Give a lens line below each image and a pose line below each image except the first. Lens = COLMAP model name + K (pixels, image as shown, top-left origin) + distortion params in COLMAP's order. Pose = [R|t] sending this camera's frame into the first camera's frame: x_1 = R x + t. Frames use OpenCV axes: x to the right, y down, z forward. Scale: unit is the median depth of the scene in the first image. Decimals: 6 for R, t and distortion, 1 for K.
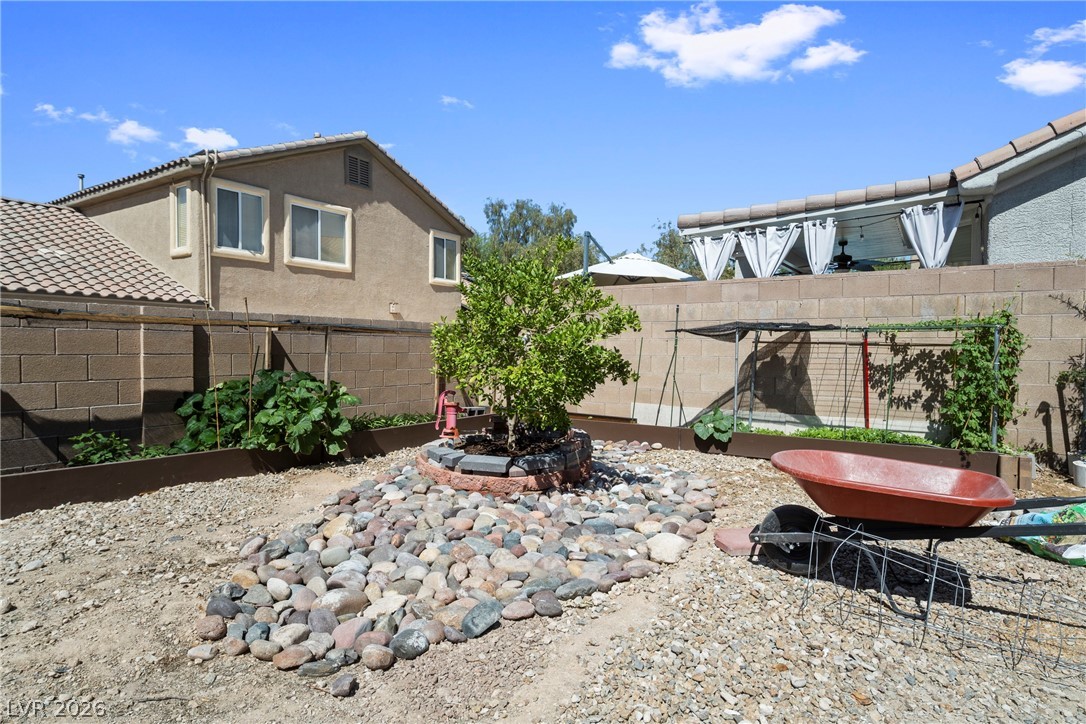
lens RADIAL K [[600.8, 0, 541.8], [0, 600.8, 360.6], [0, 0, 1]] dist [0.003356, 0.003339]
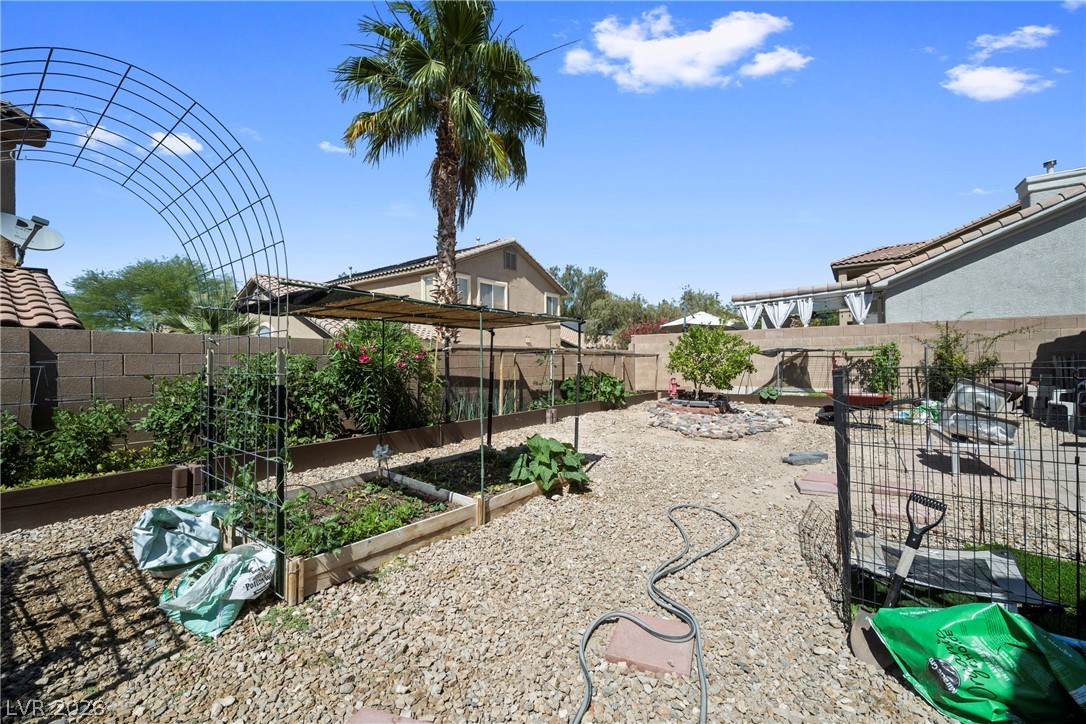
lens RADIAL K [[443.4, 0, 543.7], [0, 443.4, 361.5], [0, 0, 1]] dist [-0.002880, 0.000579]
pose [[0.999484, -0.018317, -0.026403, -0.501577], [0.017661, 0.999534, -0.024878, 0.013288], [0.026846, 0.024399, 0.999342, -0.692088]]
